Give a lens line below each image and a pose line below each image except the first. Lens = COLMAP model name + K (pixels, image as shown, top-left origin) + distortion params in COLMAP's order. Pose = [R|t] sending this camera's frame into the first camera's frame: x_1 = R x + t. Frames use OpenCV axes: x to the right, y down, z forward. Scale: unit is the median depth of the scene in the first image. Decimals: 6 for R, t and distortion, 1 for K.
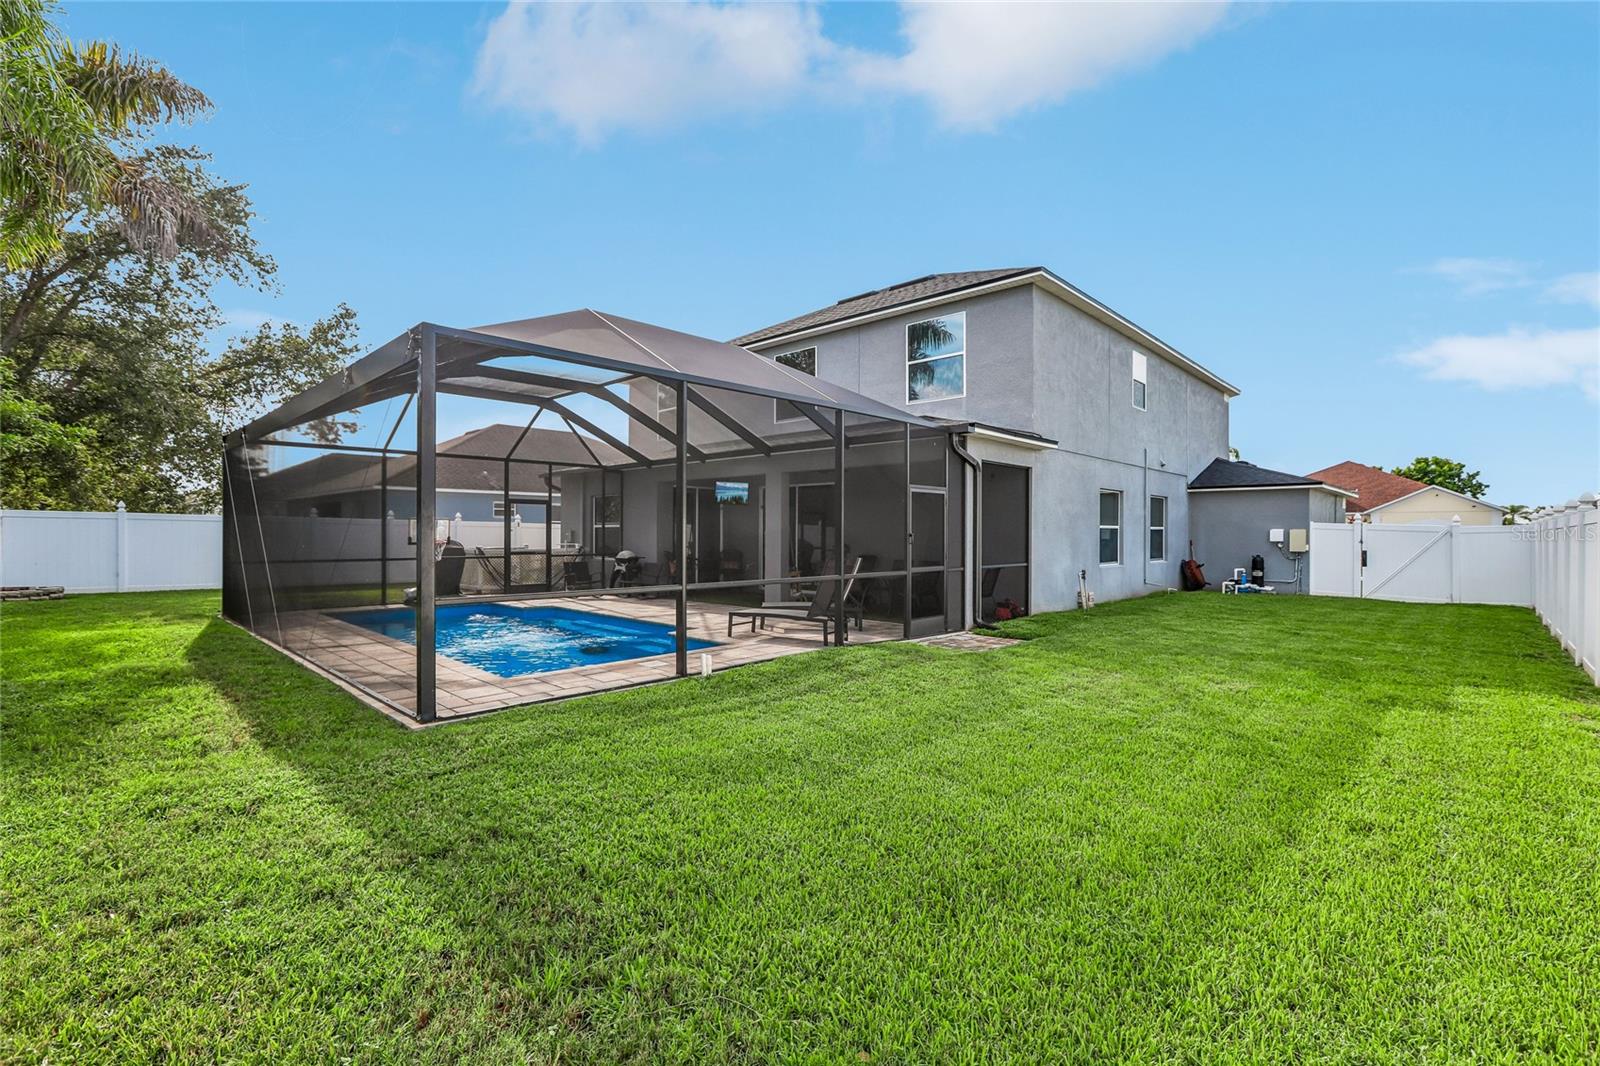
lens RADIAL K [[722.6, 0, 798.7], [0, 722.6, 539.9], [0, 0, 1]] dist [-0.024609, 0.000069]
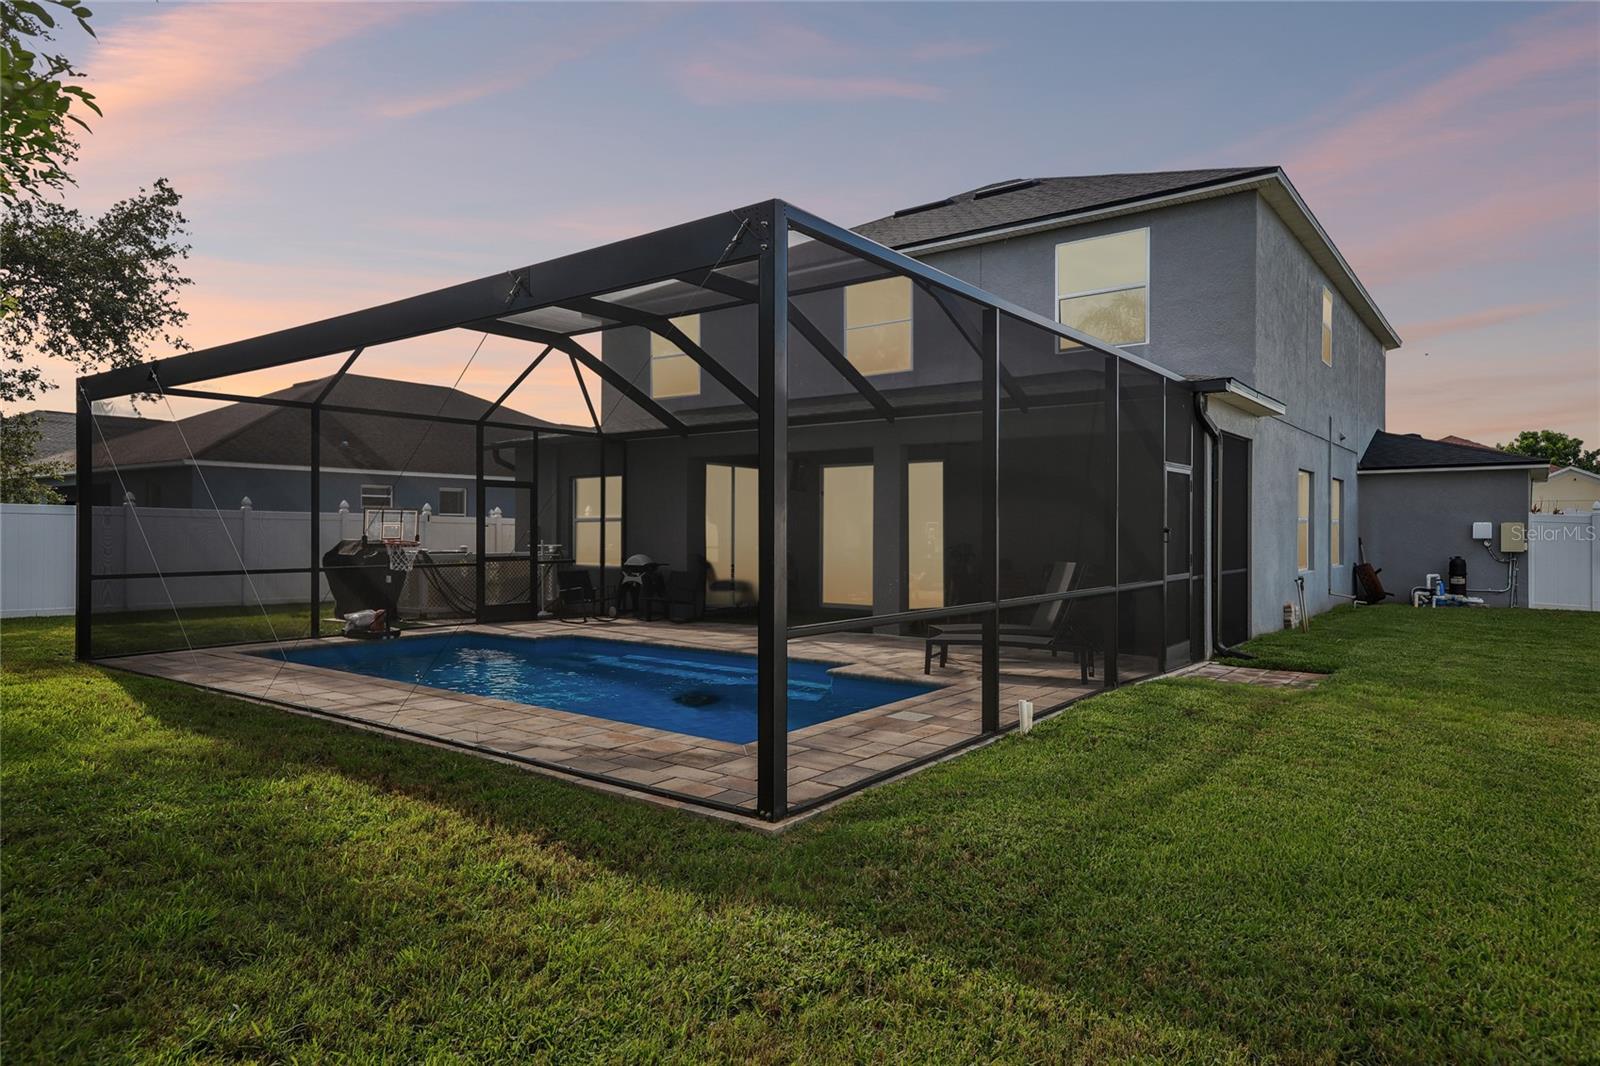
lens RADIAL K [[974.6, 0, 800.3], [0, 974.6, 530.2], [0, 0, 1]] dist [0.026013, 0.000541]
pose [[0.993448, -0.002390, 0.114262, -0.179498], [0.003517, 0.999947, -0.009660, 0.000944], [-0.114233, 0.009998, 0.993404, 0.036608]]
